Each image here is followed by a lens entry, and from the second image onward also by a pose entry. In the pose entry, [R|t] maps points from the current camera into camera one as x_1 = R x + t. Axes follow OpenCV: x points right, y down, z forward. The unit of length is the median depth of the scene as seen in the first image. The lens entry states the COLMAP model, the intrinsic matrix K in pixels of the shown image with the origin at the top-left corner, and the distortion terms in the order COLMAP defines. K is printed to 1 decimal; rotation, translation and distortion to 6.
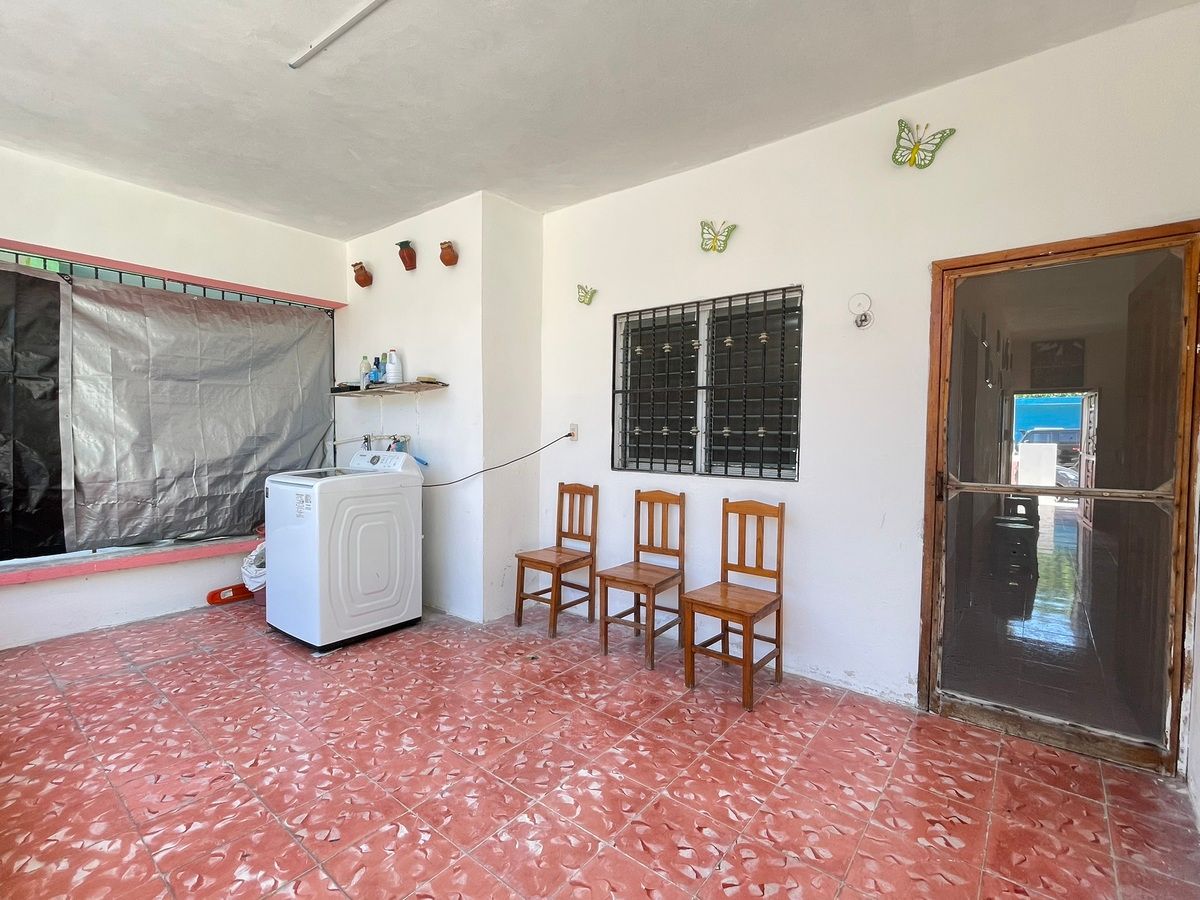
lens RADIAL K [[554.1, 0, 592.5], [0, 554.1, 452.5], [0, 0, 1]] dist [-0.010743, 0.002811]
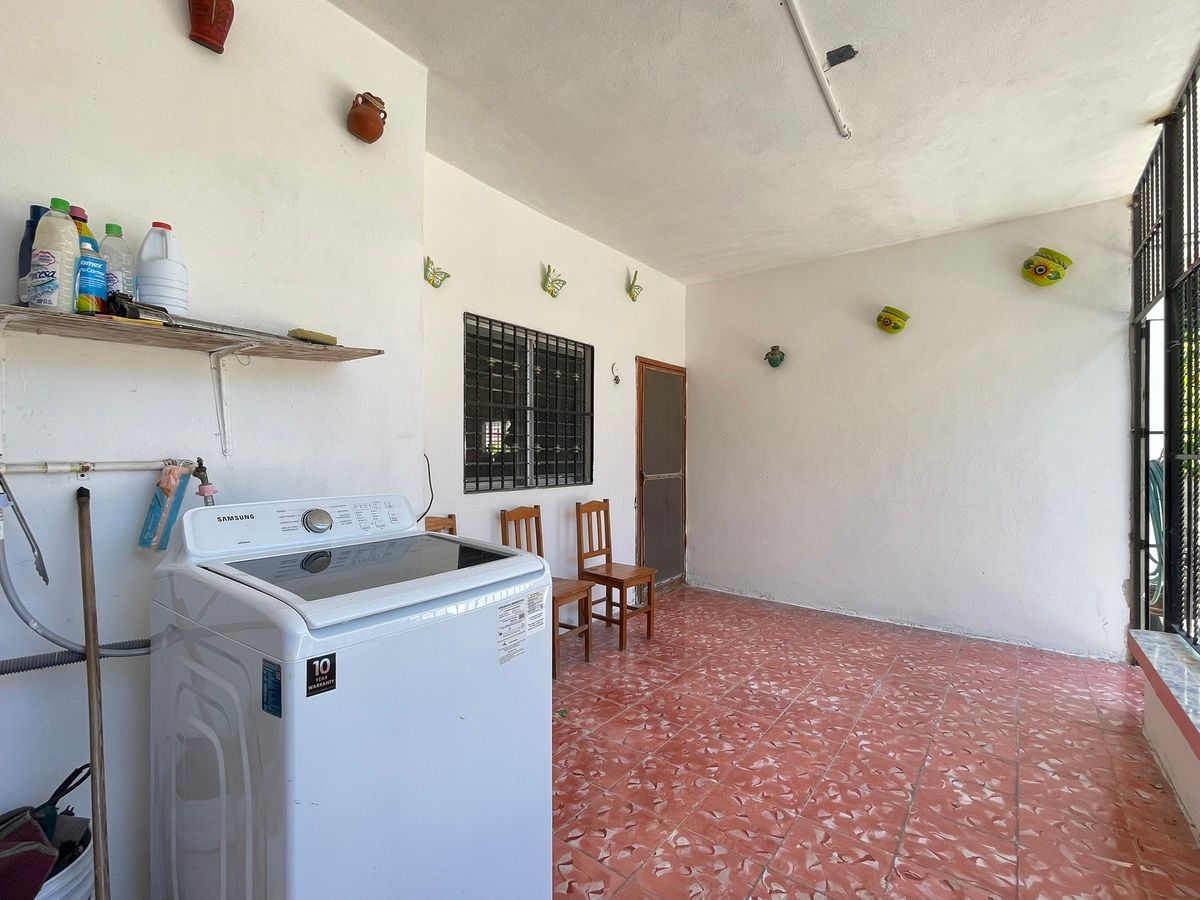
lens RADIAL K [[554.1, 0, 594.1], [0, 554.1, 451.0], [0, 0, 1]] dist [-0.010743, 0.002811]
pose [[-0.030332, -0.010109, 0.999489, -1.437655], [0.027586, 0.999560, 0.010947, -0.065796], [-0.999159, 0.027904, -0.030040, 1.436485]]
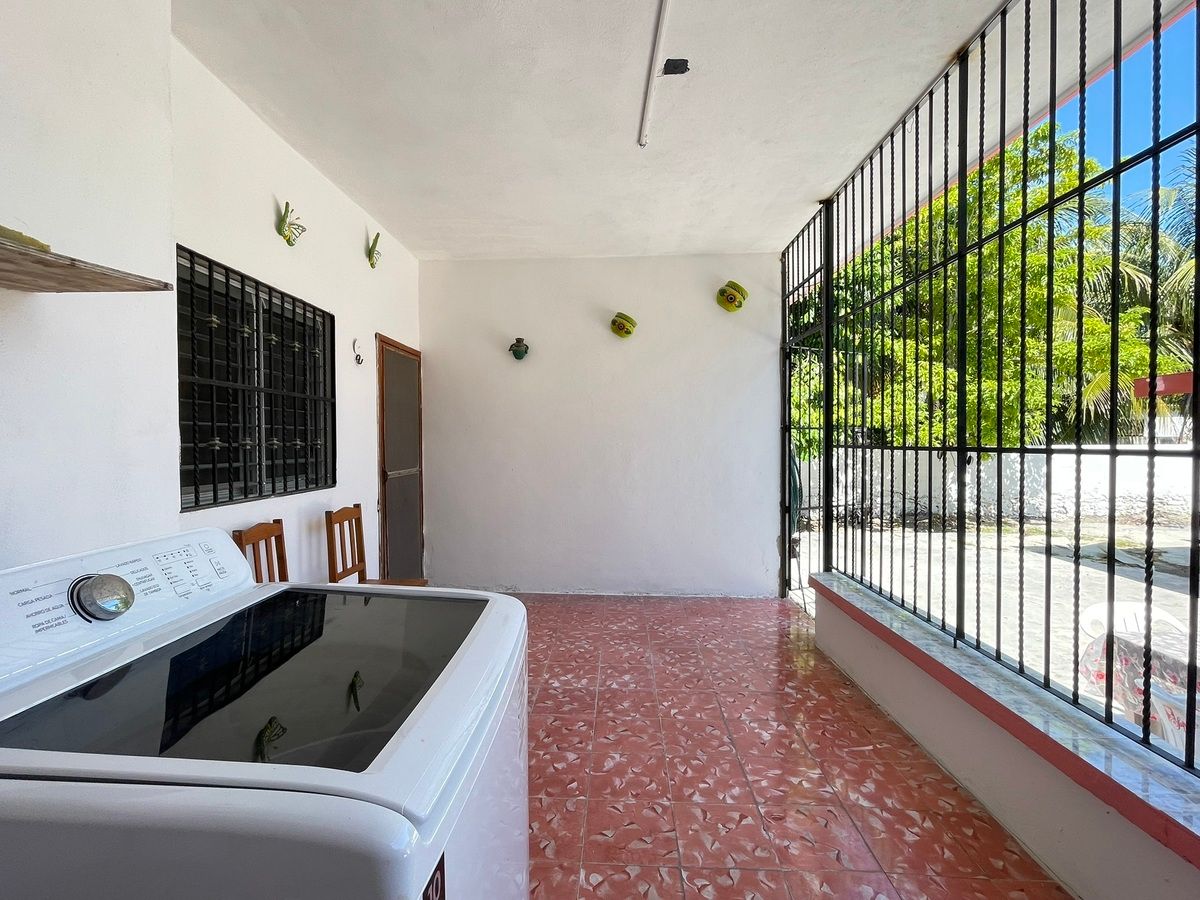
lens RADIAL K [[554.1, 0, 594.7], [0, 554.1, 450.4], [0, 0, 1]] dist [-0.010743, 0.002811]
pose [[-0.597908, -0.022891, 0.801238, -1.196666], [0.021971, 0.998749, 0.044929, -0.085141], [-0.801264, 0.044468, -0.596657, 1.732071]]
